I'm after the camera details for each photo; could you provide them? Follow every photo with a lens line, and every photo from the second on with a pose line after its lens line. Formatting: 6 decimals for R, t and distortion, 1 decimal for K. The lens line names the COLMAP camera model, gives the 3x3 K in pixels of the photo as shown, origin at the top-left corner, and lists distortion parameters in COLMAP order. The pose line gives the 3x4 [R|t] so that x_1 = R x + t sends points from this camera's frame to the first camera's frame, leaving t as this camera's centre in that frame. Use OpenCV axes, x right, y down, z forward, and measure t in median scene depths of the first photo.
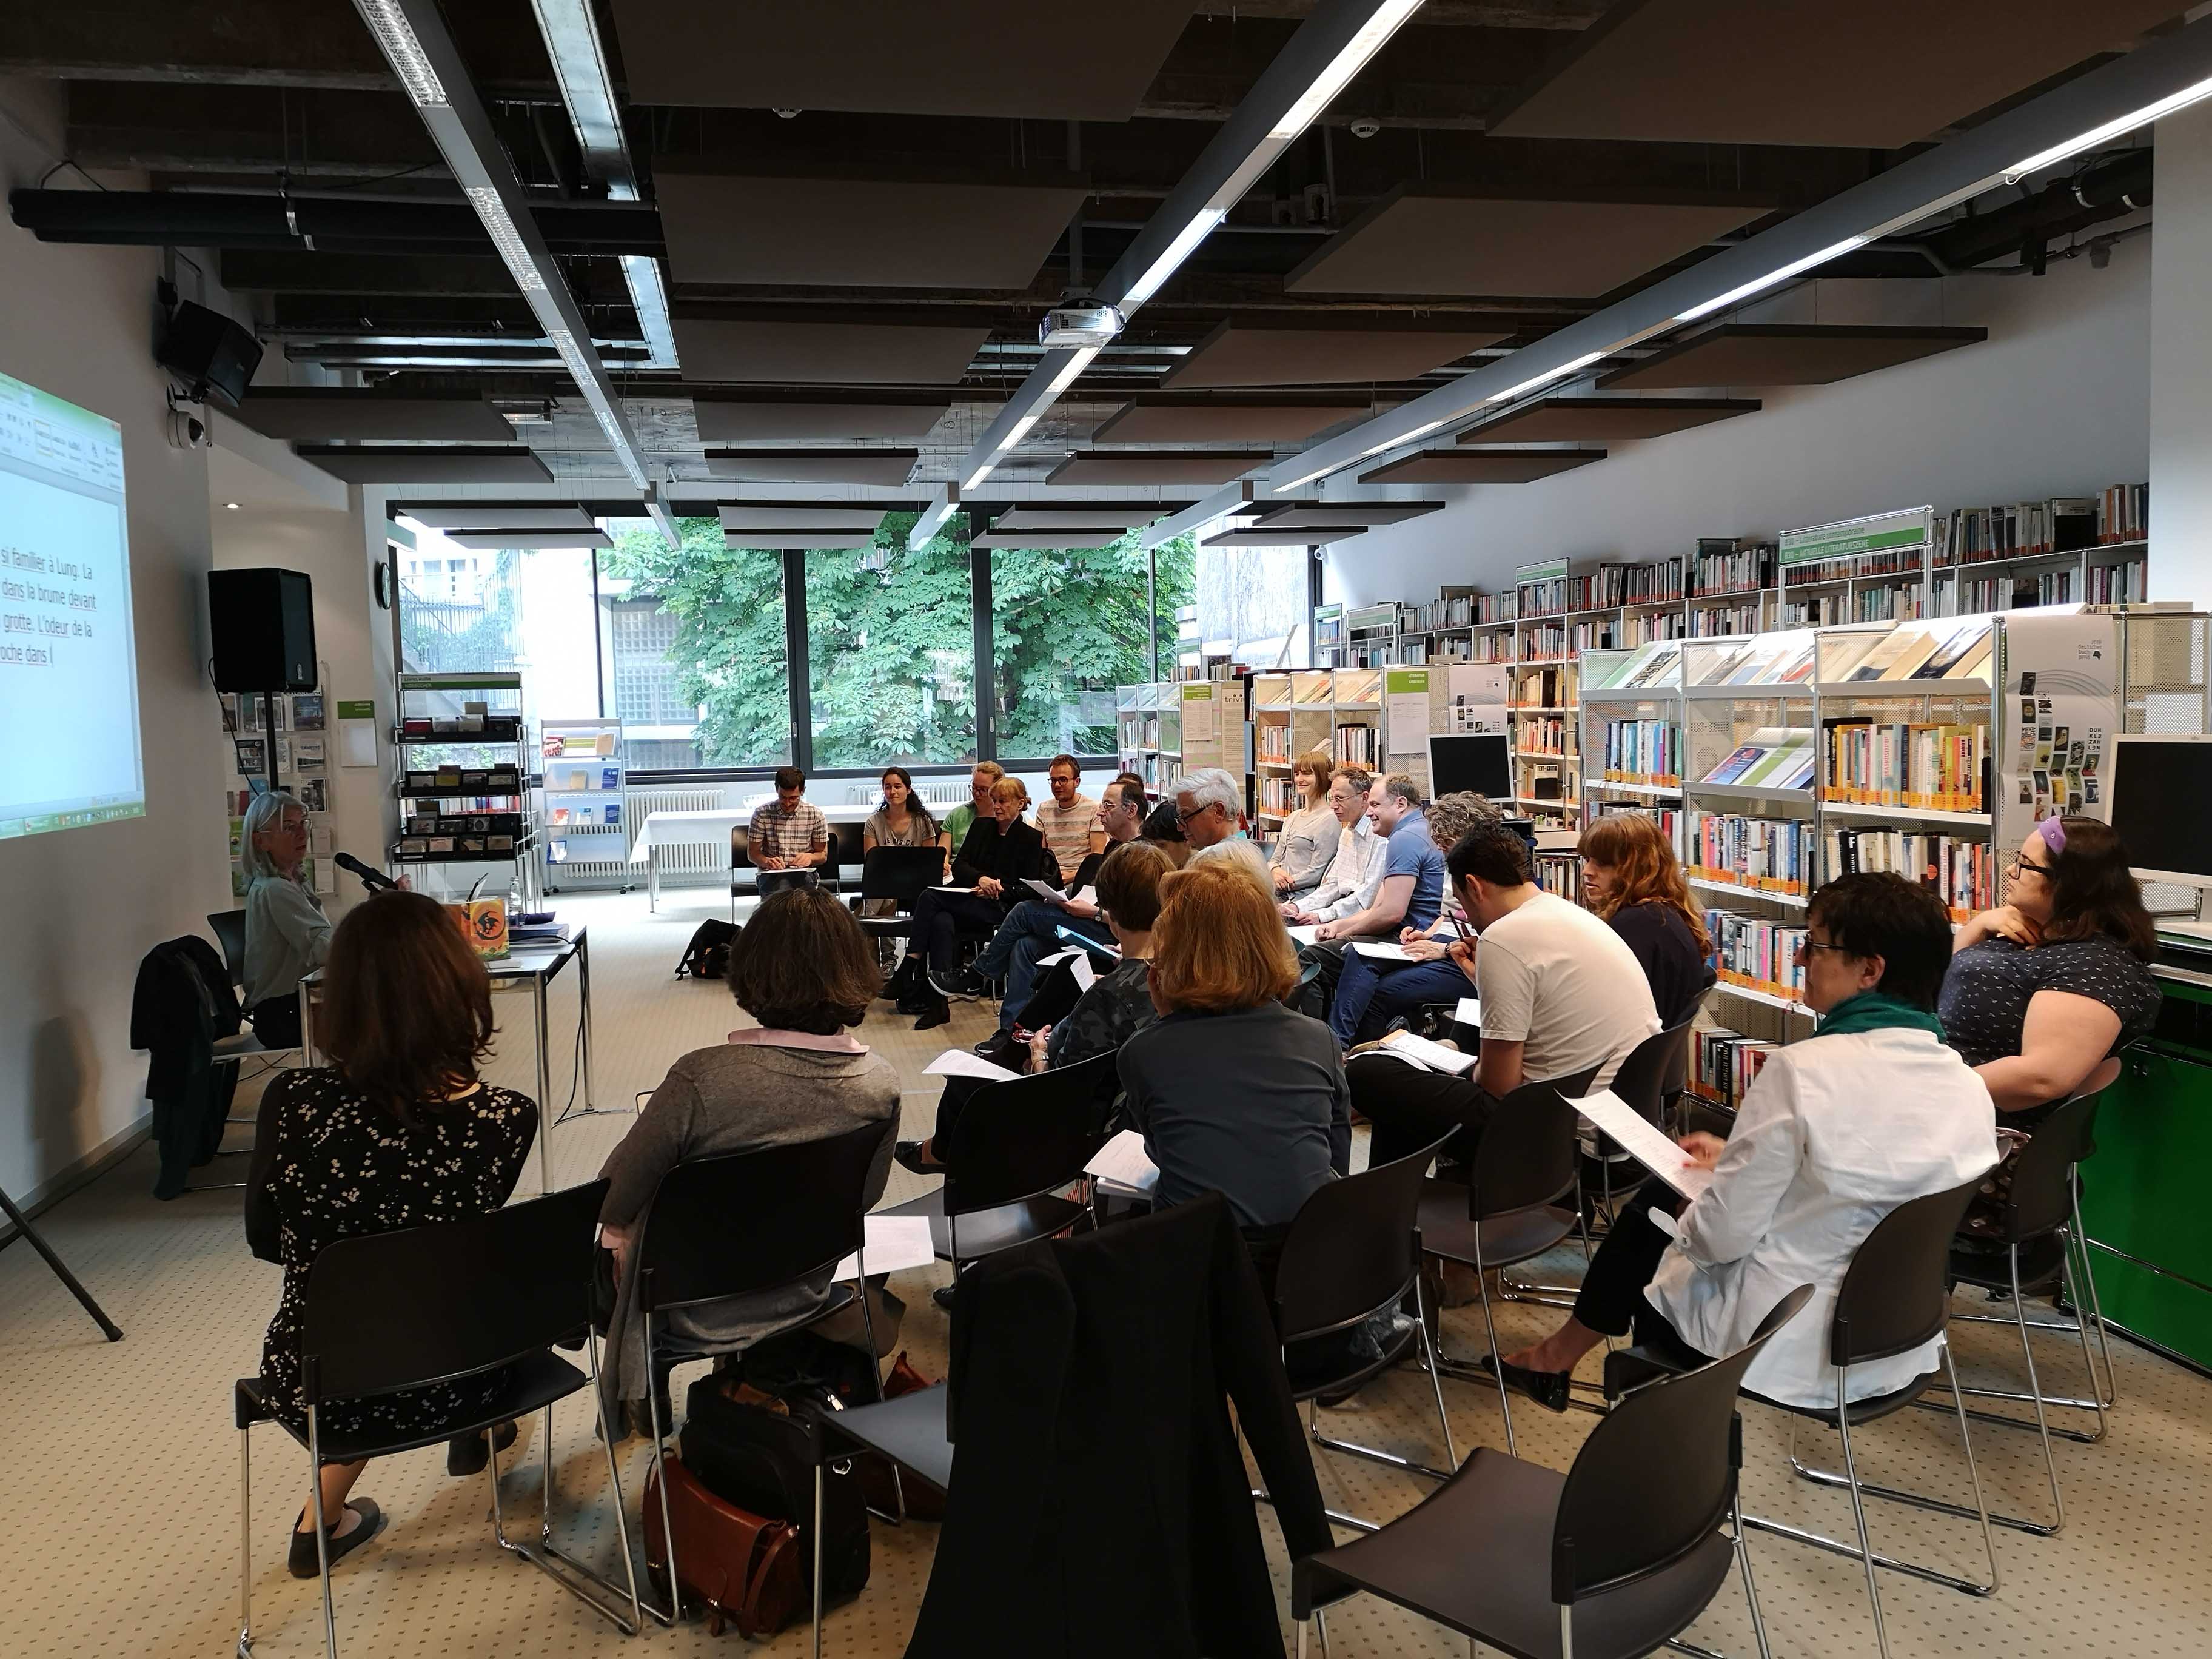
lens RADIAL K [[1713.6, 0, 1107.0], [0, 1713.6, 833.8], [0, 0, 1]] dist [0.009562, 0.004766]
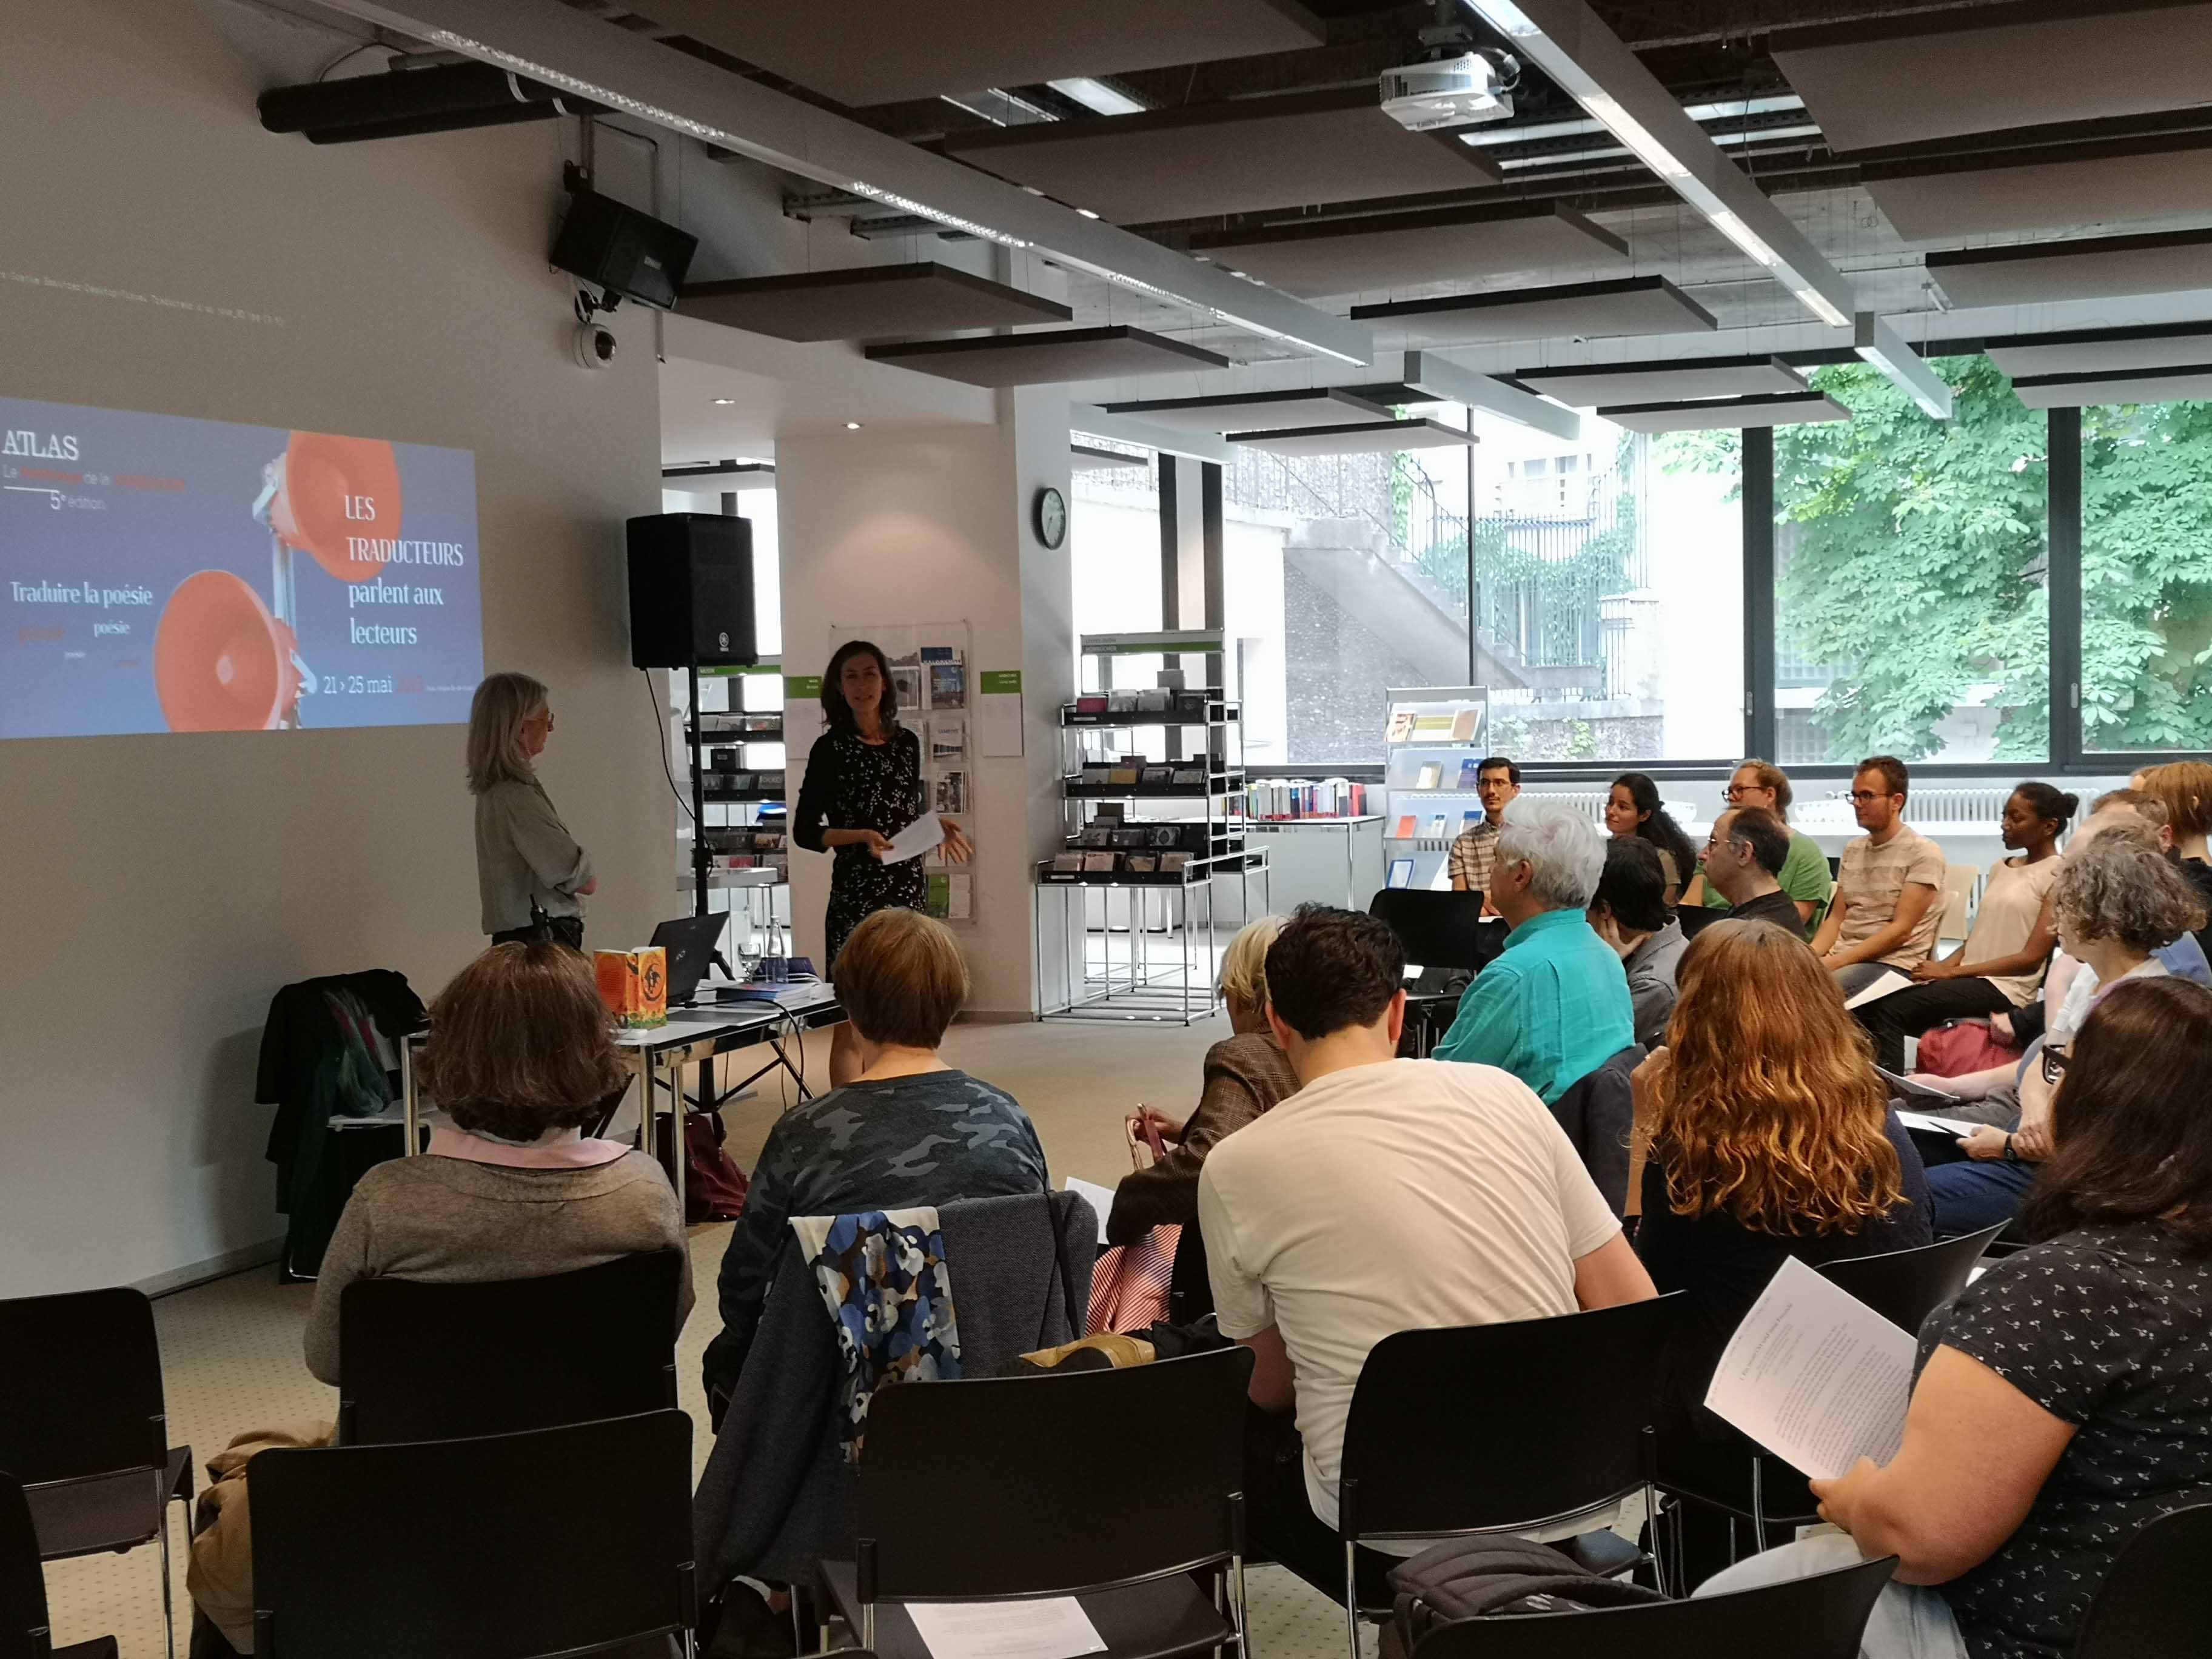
lens RADIAL K [[2553.7, 0, 1106.9], [0, 2553.7, 835.0], [0, 0, 1]] dist [0.121513, 0.000000]
pose [[0.826774, 0.028399, -0.561817, 0.230597], [-0.031102, 0.999505, 0.004754, -0.010289], [0.561674, 0.013543, 0.827248, 0.081954]]
